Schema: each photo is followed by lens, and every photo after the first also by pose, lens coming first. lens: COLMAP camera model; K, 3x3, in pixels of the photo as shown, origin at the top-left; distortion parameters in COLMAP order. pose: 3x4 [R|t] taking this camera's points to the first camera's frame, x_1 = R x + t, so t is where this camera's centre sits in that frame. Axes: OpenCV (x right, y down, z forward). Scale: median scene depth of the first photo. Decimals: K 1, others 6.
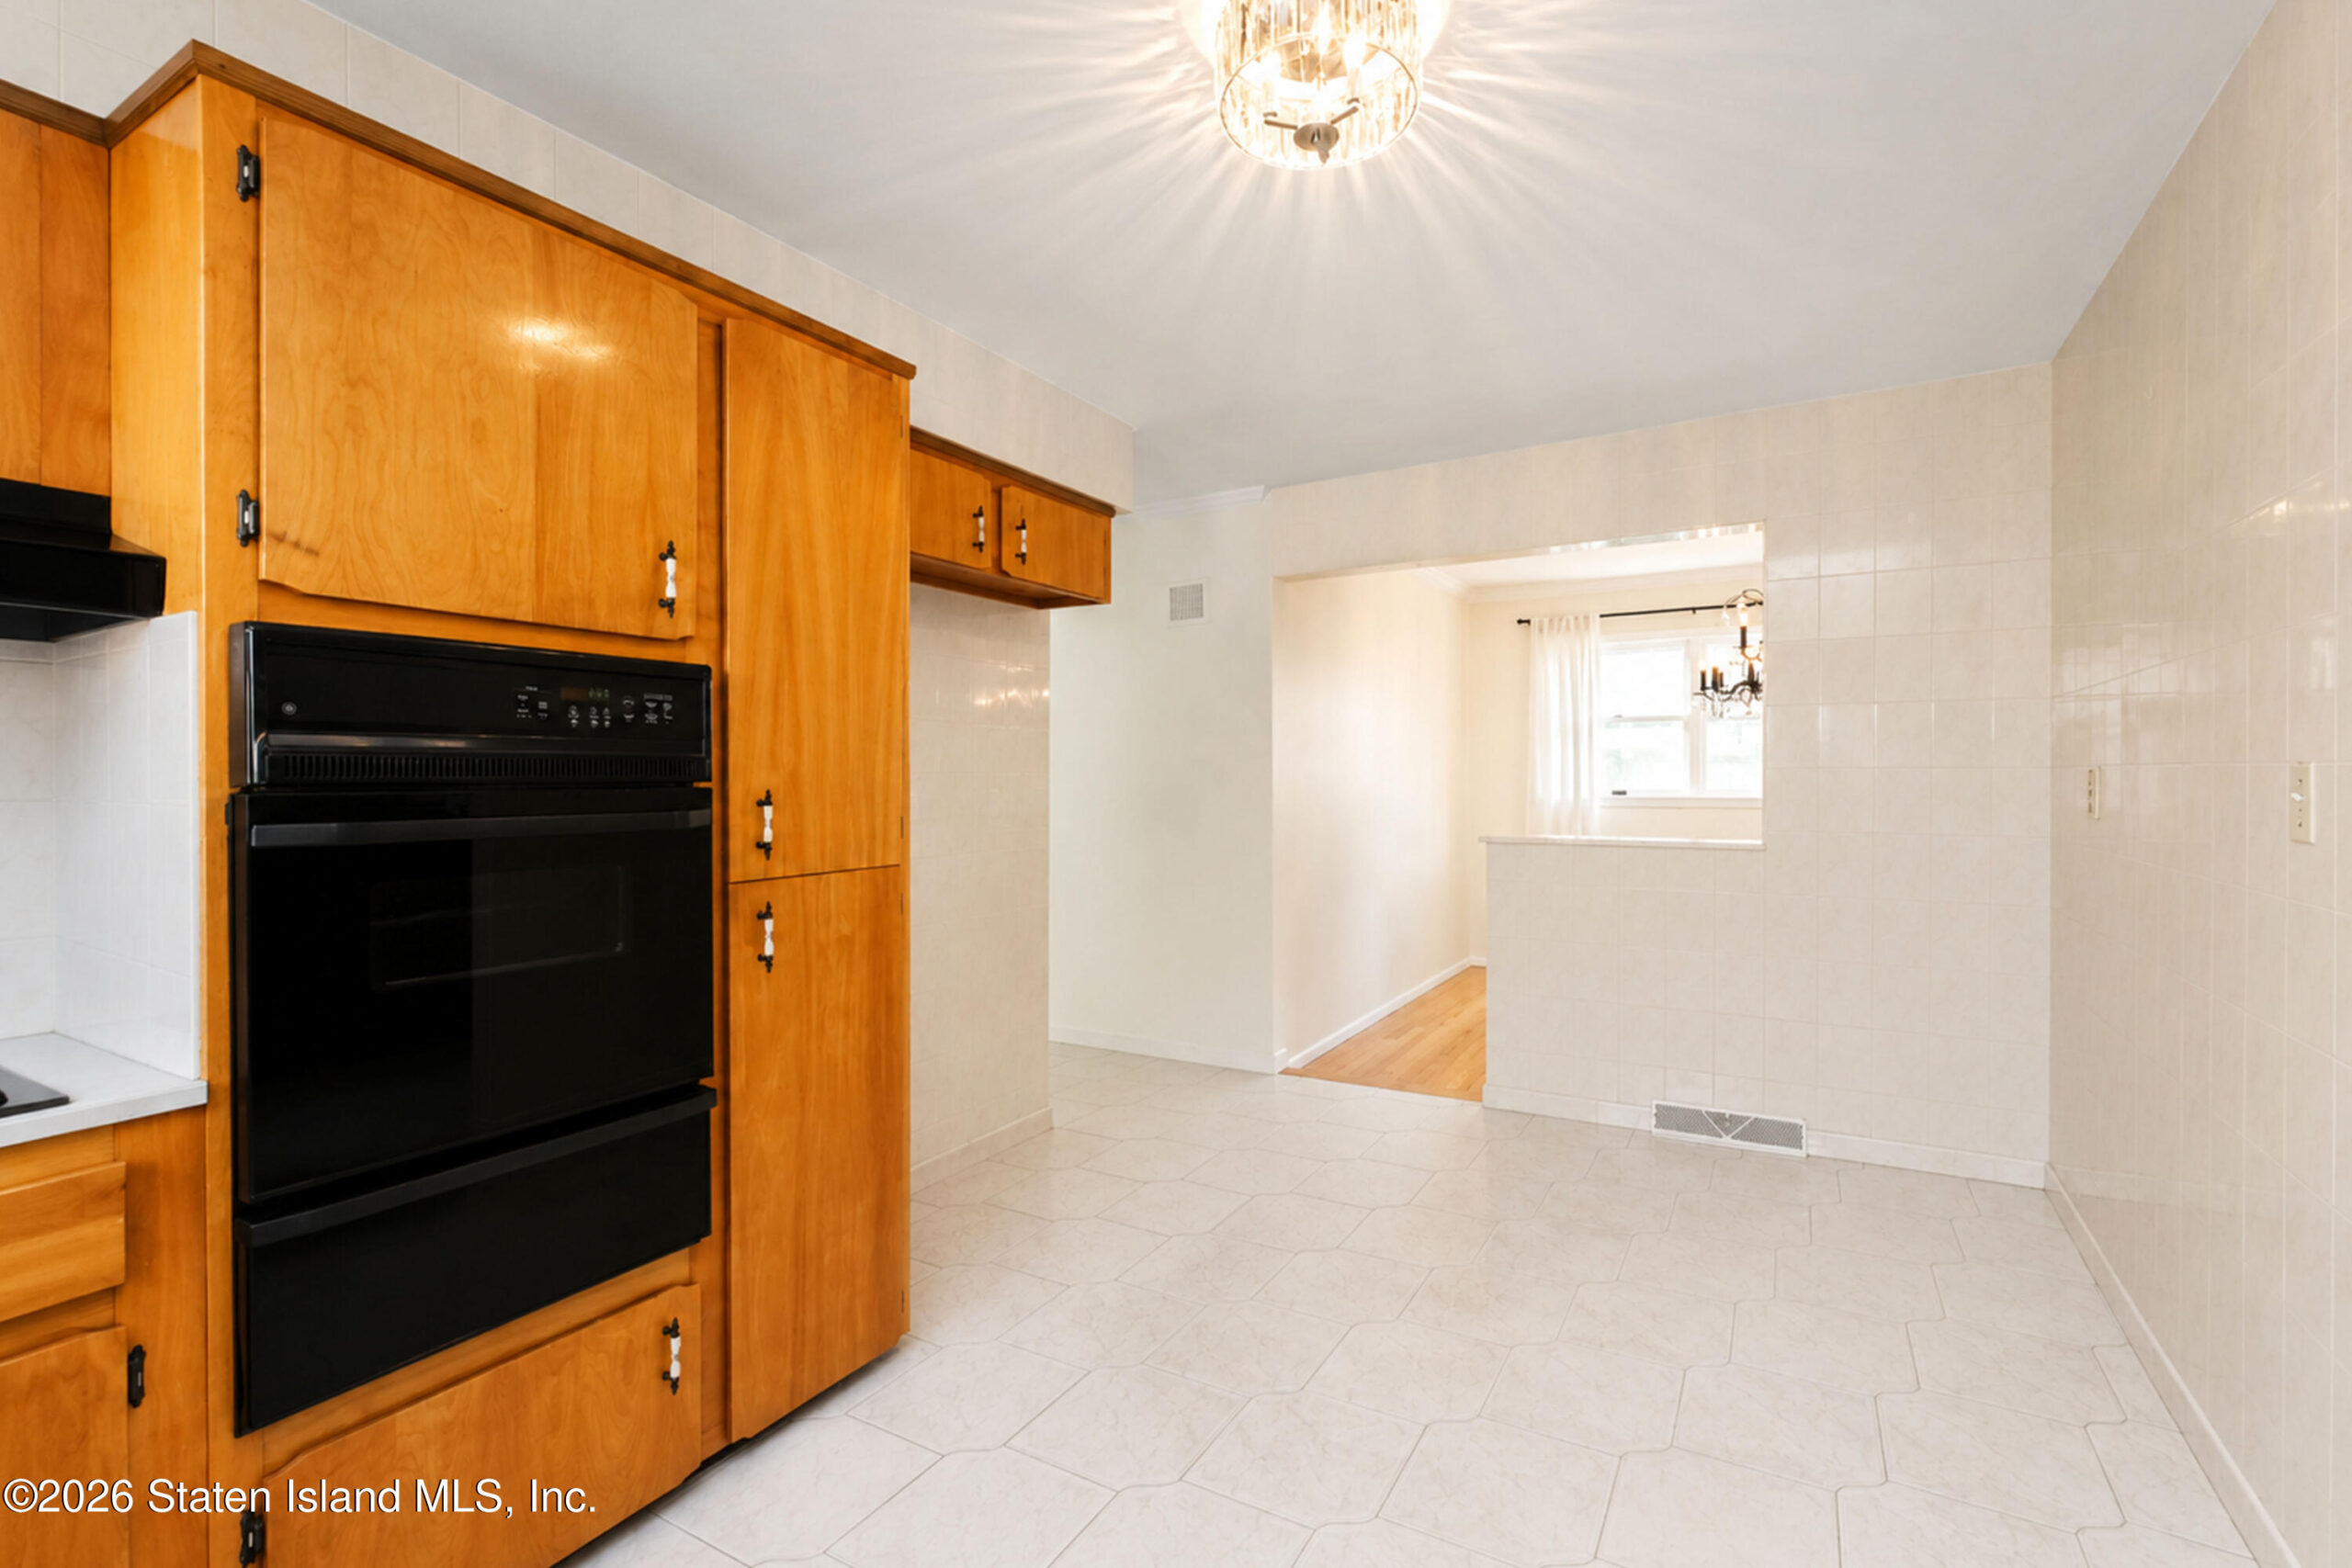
lens RADIAL K [[1023.2, 0, 1181.7], [0, 1023.2, 775.4], [0, 0, 1]] dist [0.016019, 0.000128]
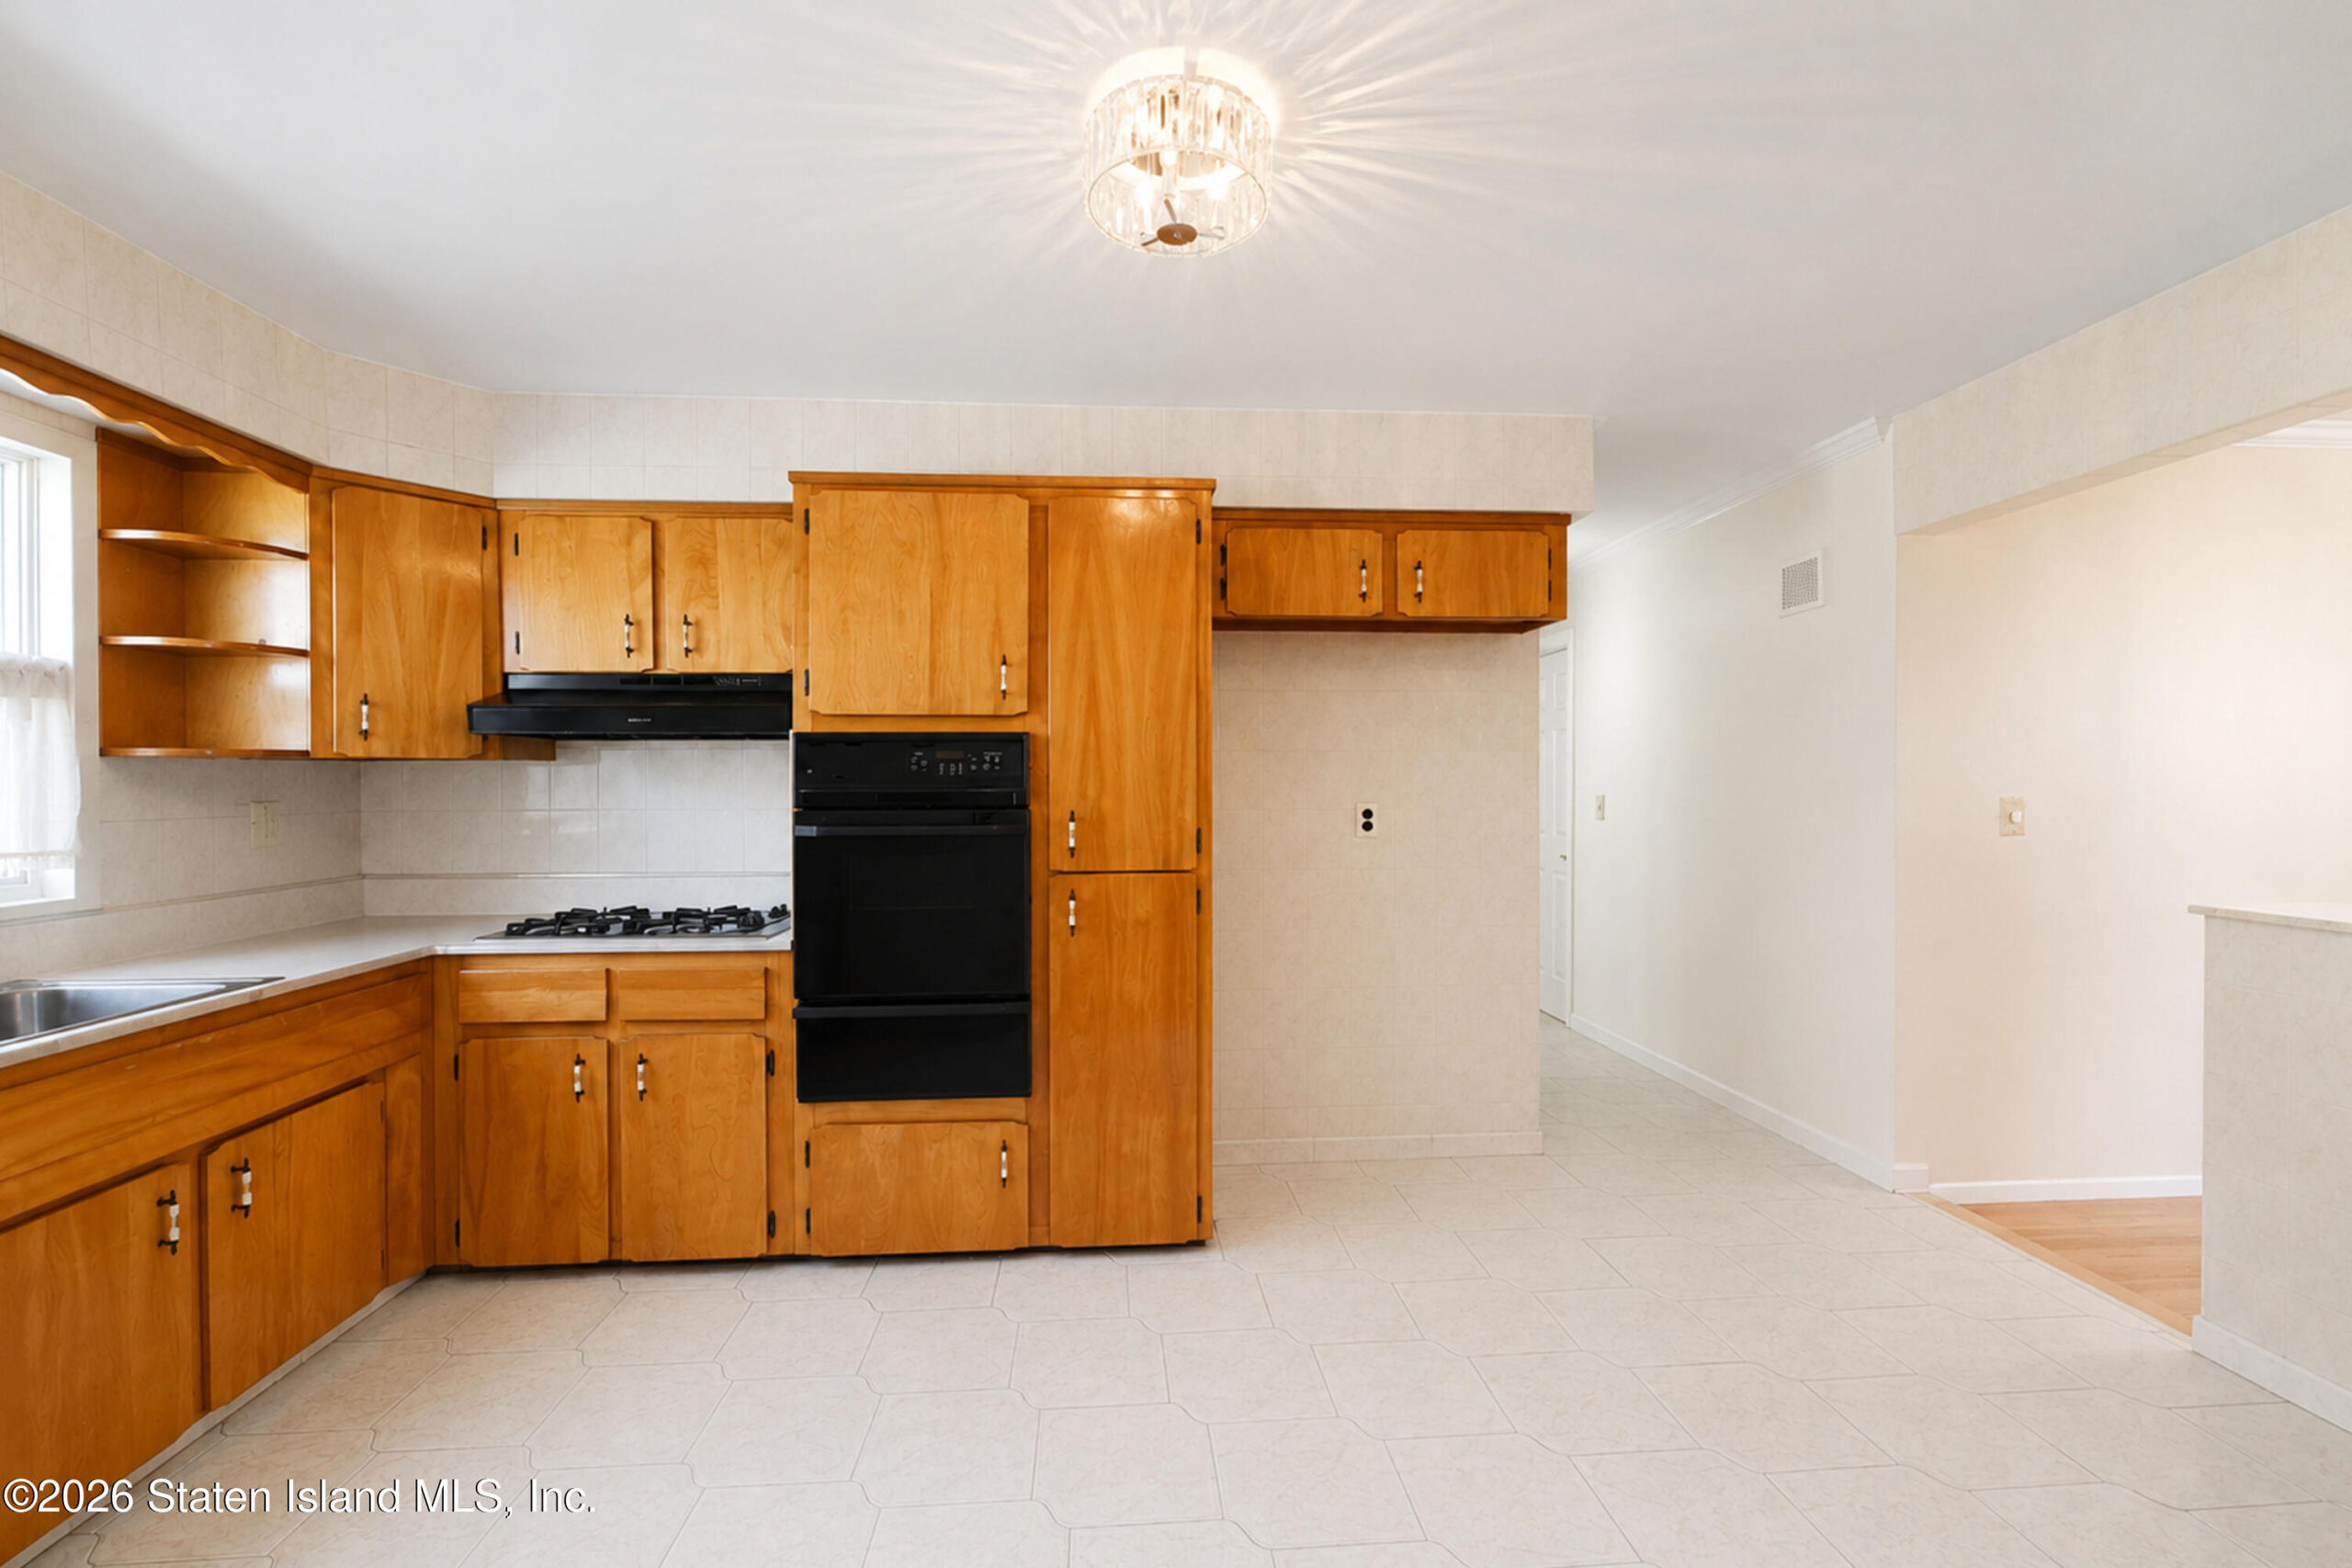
lens RADIAL K [[998.7, 0, 1156.8], [0, 998.7, 789.3], [0, 0, 1]] dist [0.000403, -0.000030]
pose [[0.565693, 0.003016, -0.824611, 0.867001], [0.000035, 0.999993, 0.003682, -0.024295], [0.824616, -0.002111, 0.565689, 0.298560]]
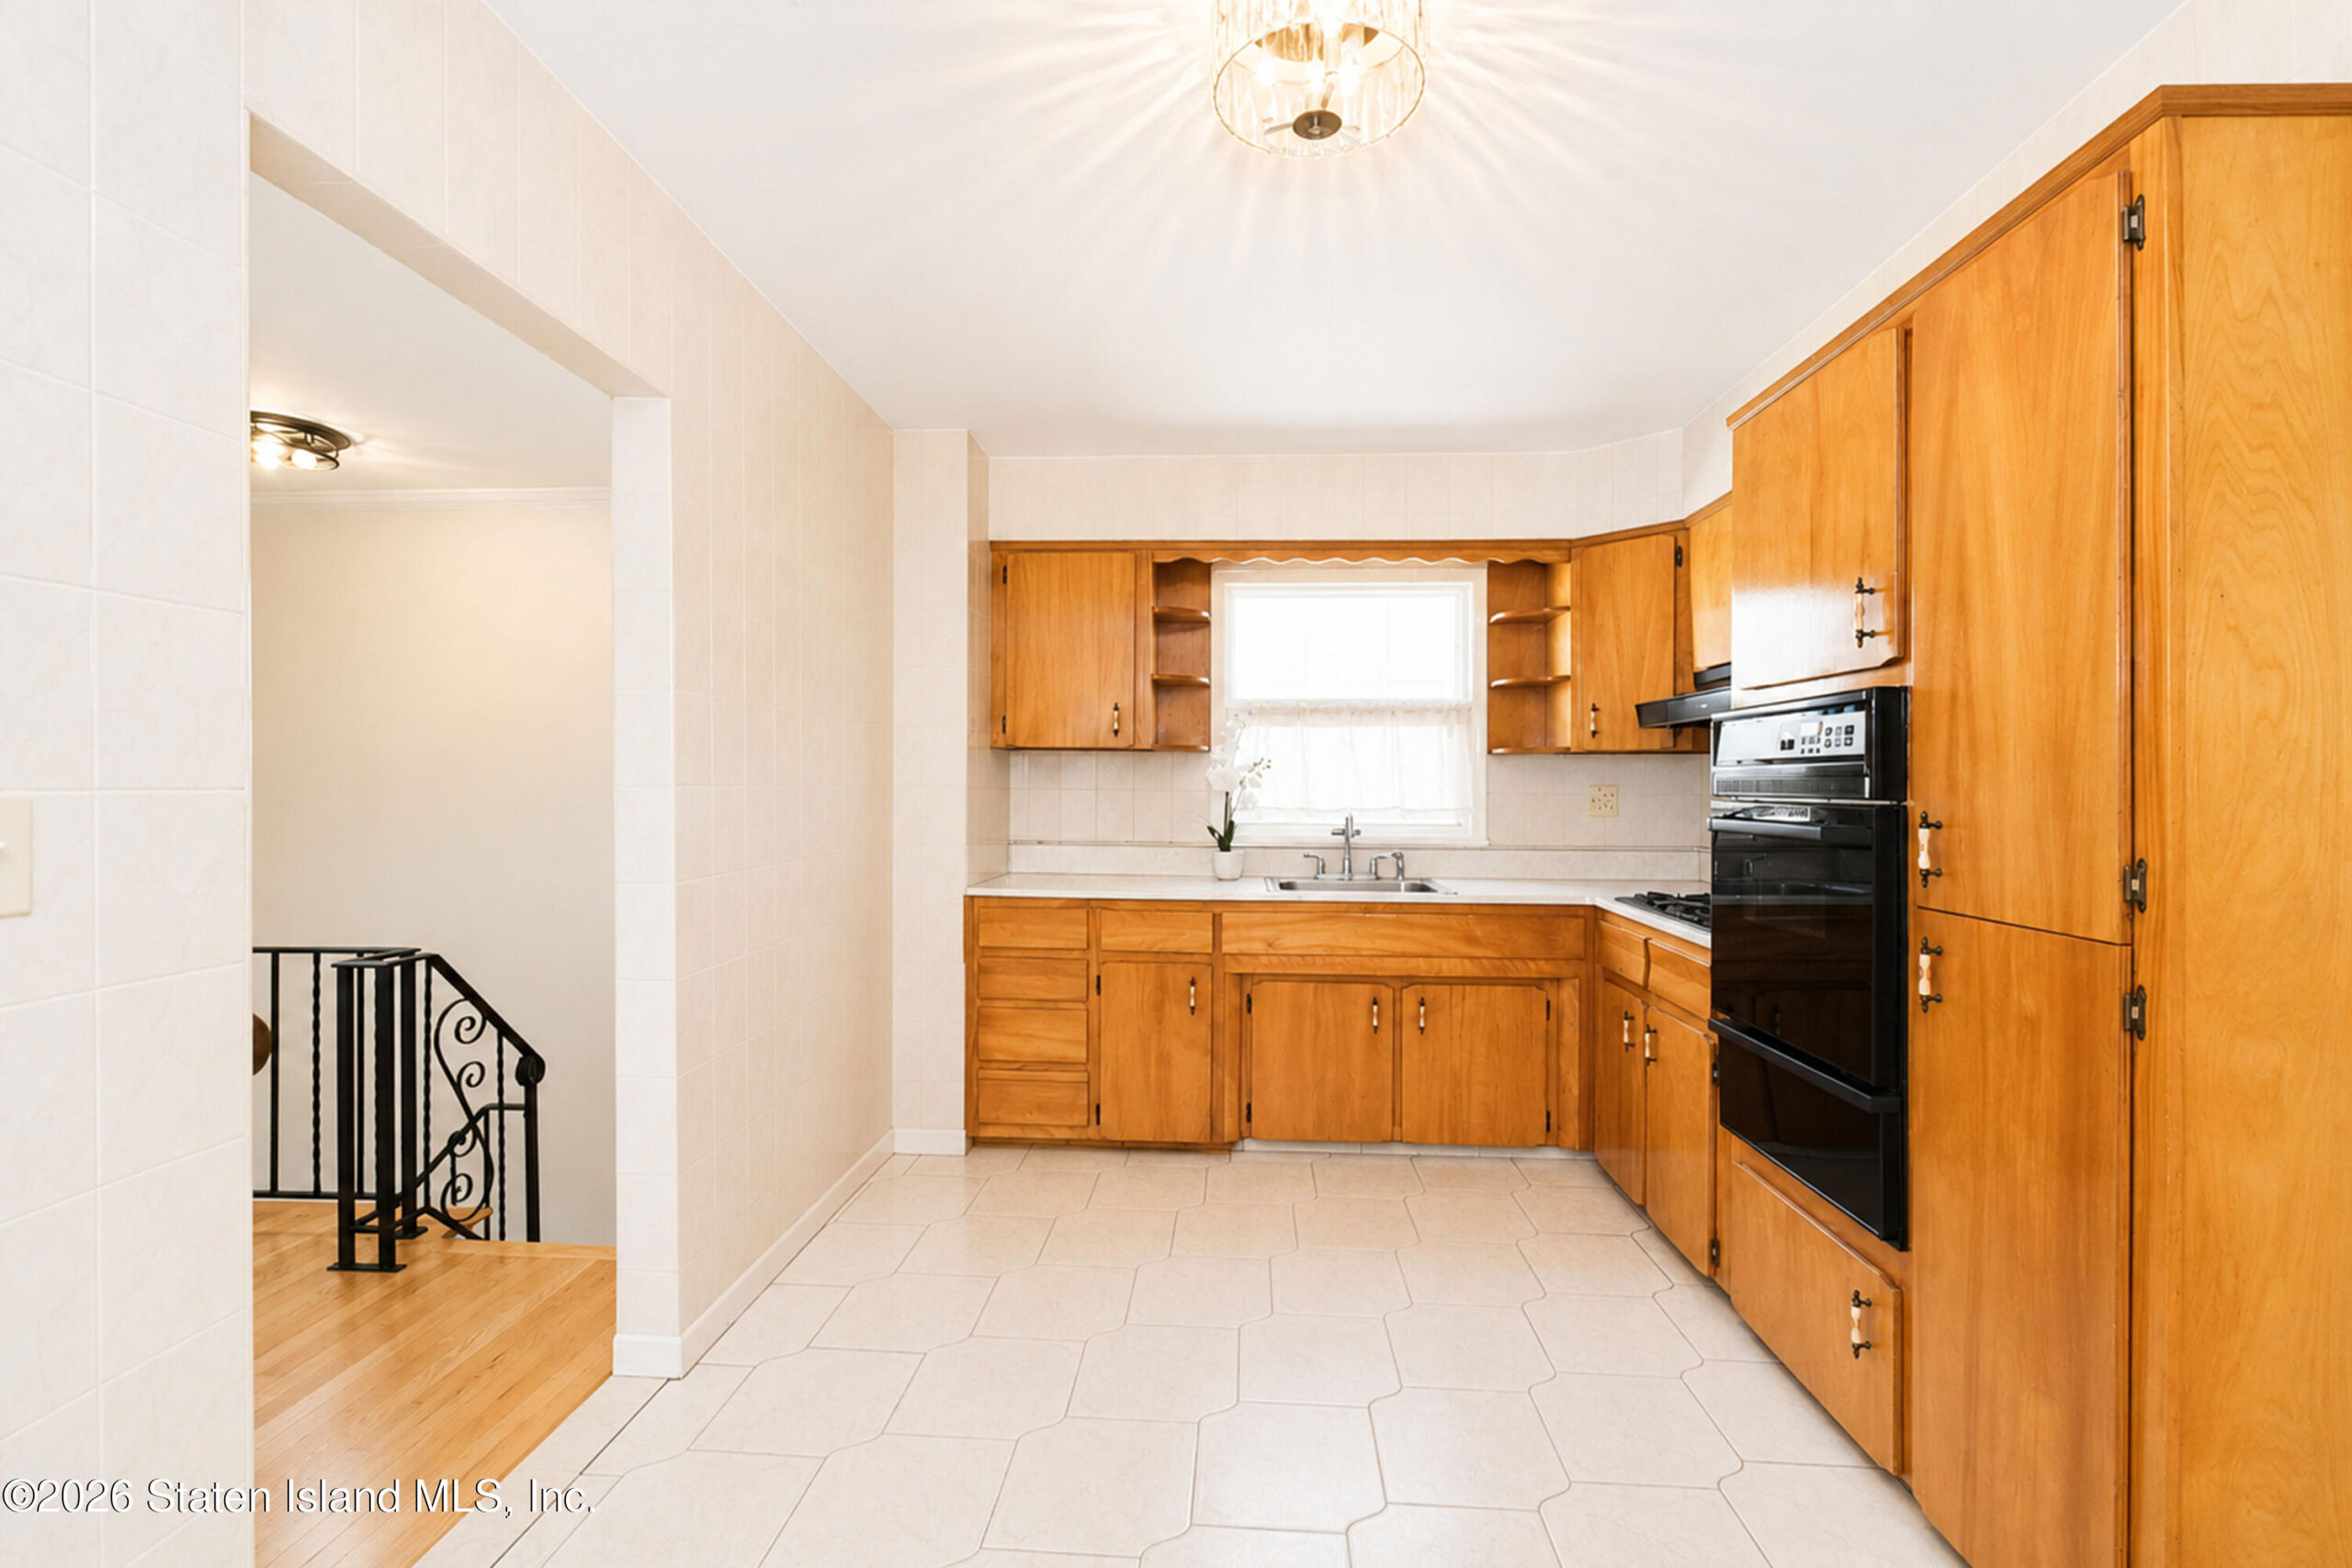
lens RADIAL K [[1023.2, 0, 1181.7], [0, 1023.2, 775.4], [0, 0, 1]] dist [0.016019, 0.000128]
pose [[-0.893171, -0.004974, -0.449691, 0.608833], [-0.007011, 0.999971, 0.002865, -0.017487], [0.449663, 0.005711, -0.893180, 1.555572]]
